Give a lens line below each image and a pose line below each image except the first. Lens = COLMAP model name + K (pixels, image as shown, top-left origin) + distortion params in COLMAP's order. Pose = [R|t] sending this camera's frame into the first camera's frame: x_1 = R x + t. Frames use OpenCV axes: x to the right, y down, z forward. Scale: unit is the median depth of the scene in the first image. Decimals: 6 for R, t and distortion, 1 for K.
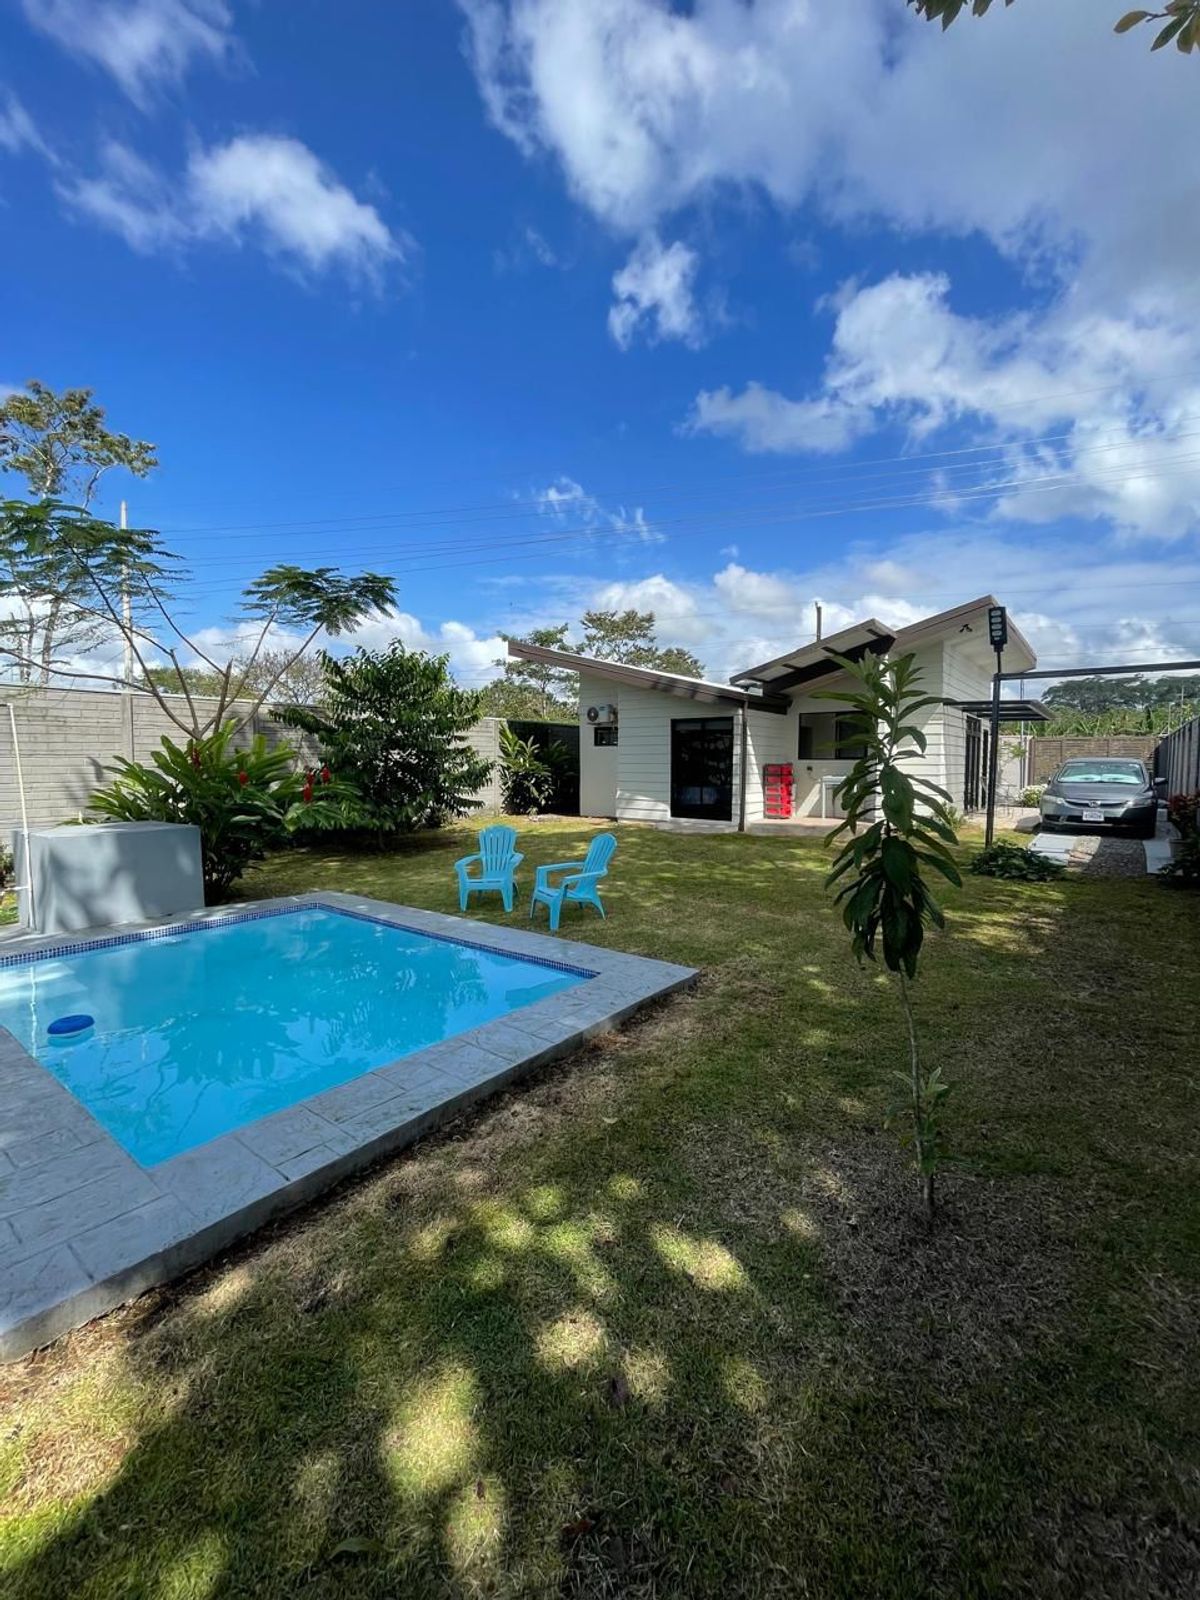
lens RADIAL K [[644.4, 0, 600.0], [0, 644.4, 800.0], [0, 0, 1]] dist [0.000824, 0.000023]
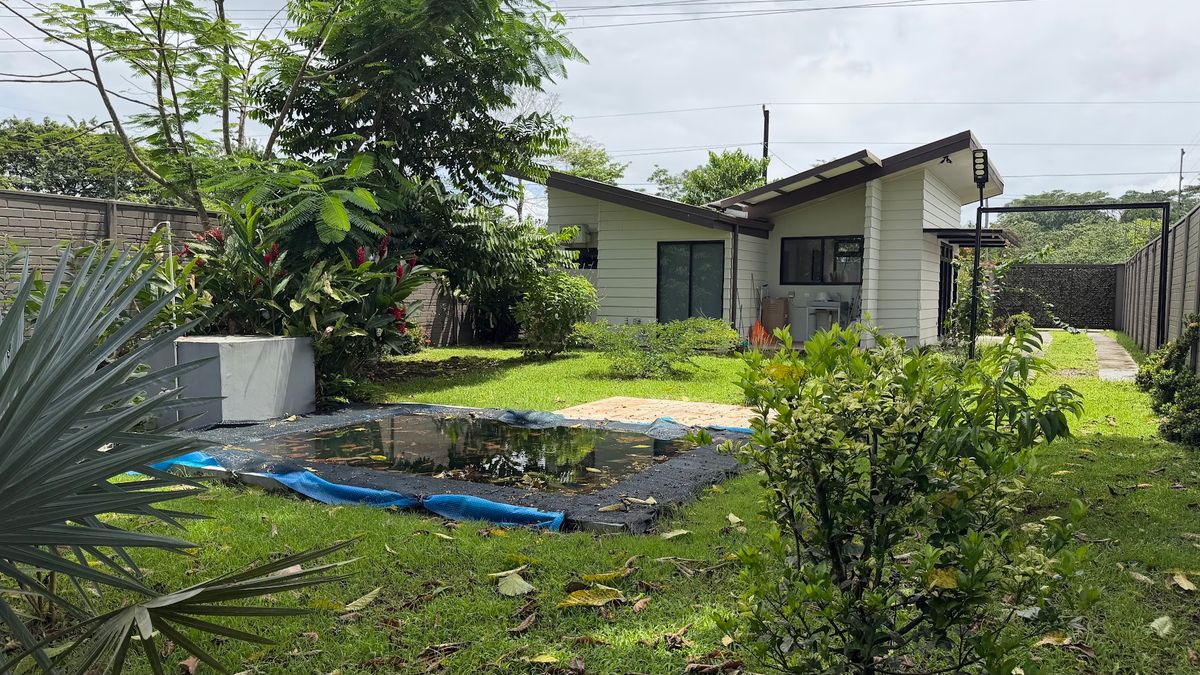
lens RADIAL K [[864.9, 0, 600.0], [0, 864.9, 337.5], [0, 0, 1]] dist [0.116103, -0.138371]
pose [[0.982907, -0.002633, 0.184085, -0.223267], [0.003037, 0.999994, -0.001912, 0.021515], [-0.184079, 0.002438, 0.982909, -0.272017]]
